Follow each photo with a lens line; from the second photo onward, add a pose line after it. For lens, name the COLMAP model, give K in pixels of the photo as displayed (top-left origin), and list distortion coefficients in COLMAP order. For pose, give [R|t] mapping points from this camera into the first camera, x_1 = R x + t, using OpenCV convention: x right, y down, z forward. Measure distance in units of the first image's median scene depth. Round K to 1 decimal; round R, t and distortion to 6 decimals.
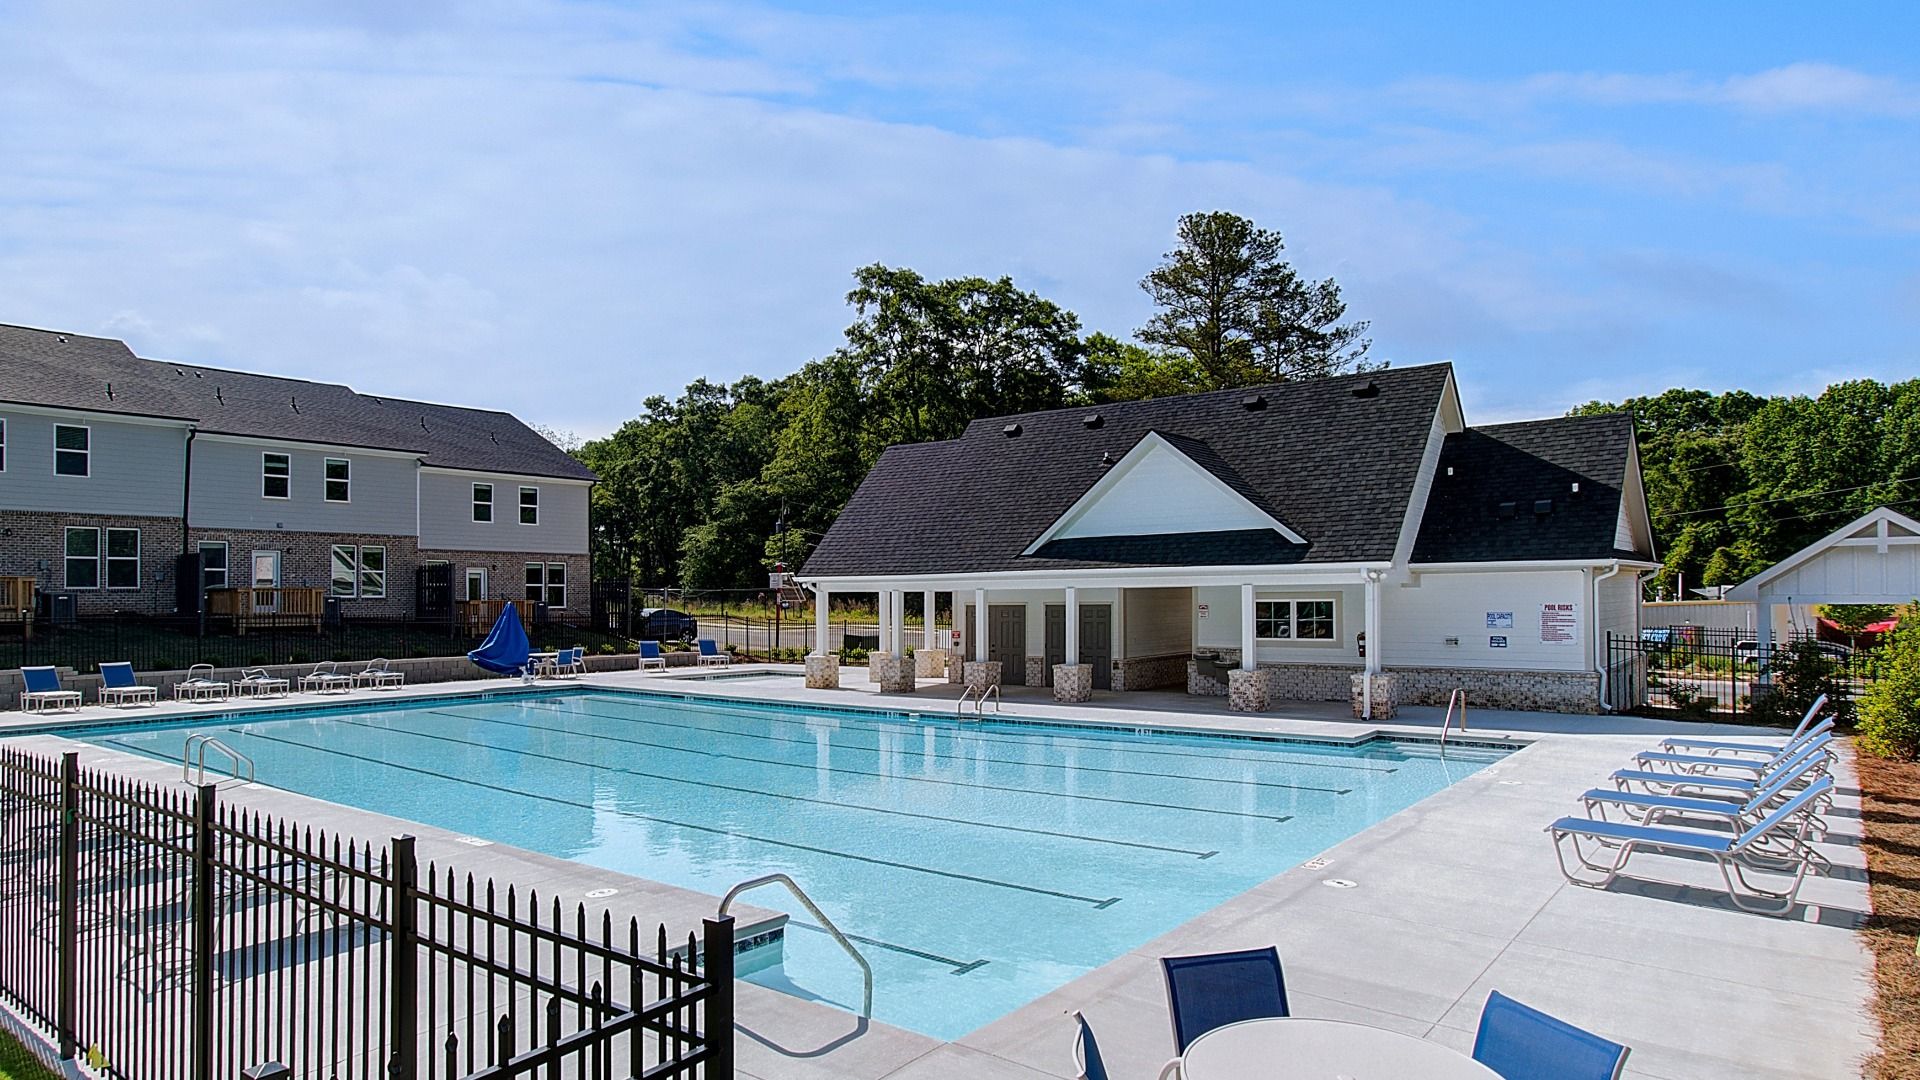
lens RADIAL K [[1100.1, 0, 906.2], [0, 1100.1, 586.1], [0, 0, 1]] dist [-0.033519, 0.002288]
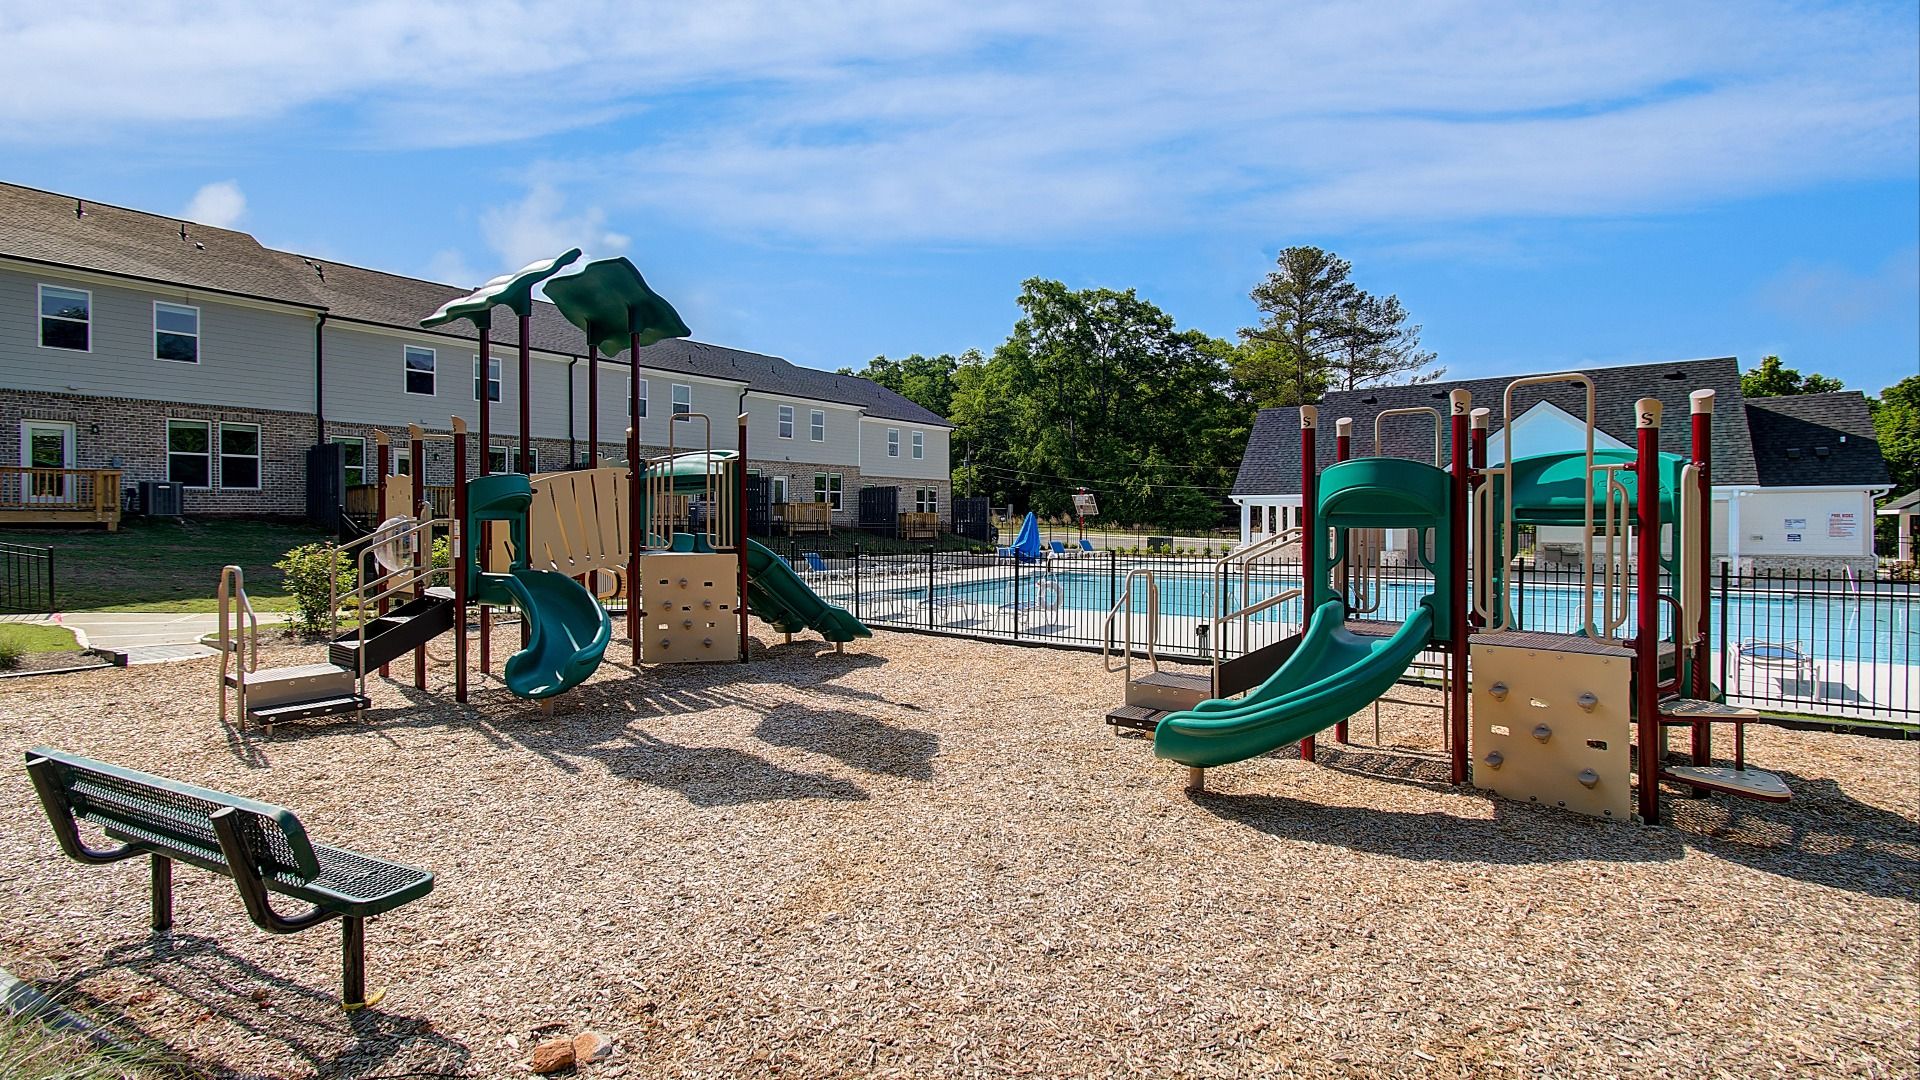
lens RADIAL K [[786.9, 0, 1000.6], [0, 786.9, 524.8], [0, 0, 1]] dist [0.004718, 0.000543]
pose [[0.996953, 0.002790, 0.077955, -0.387267], [-0.004458, 0.999764, 0.021240, 0.007678], [-0.077877, -0.021523, 0.996731, -0.025438]]
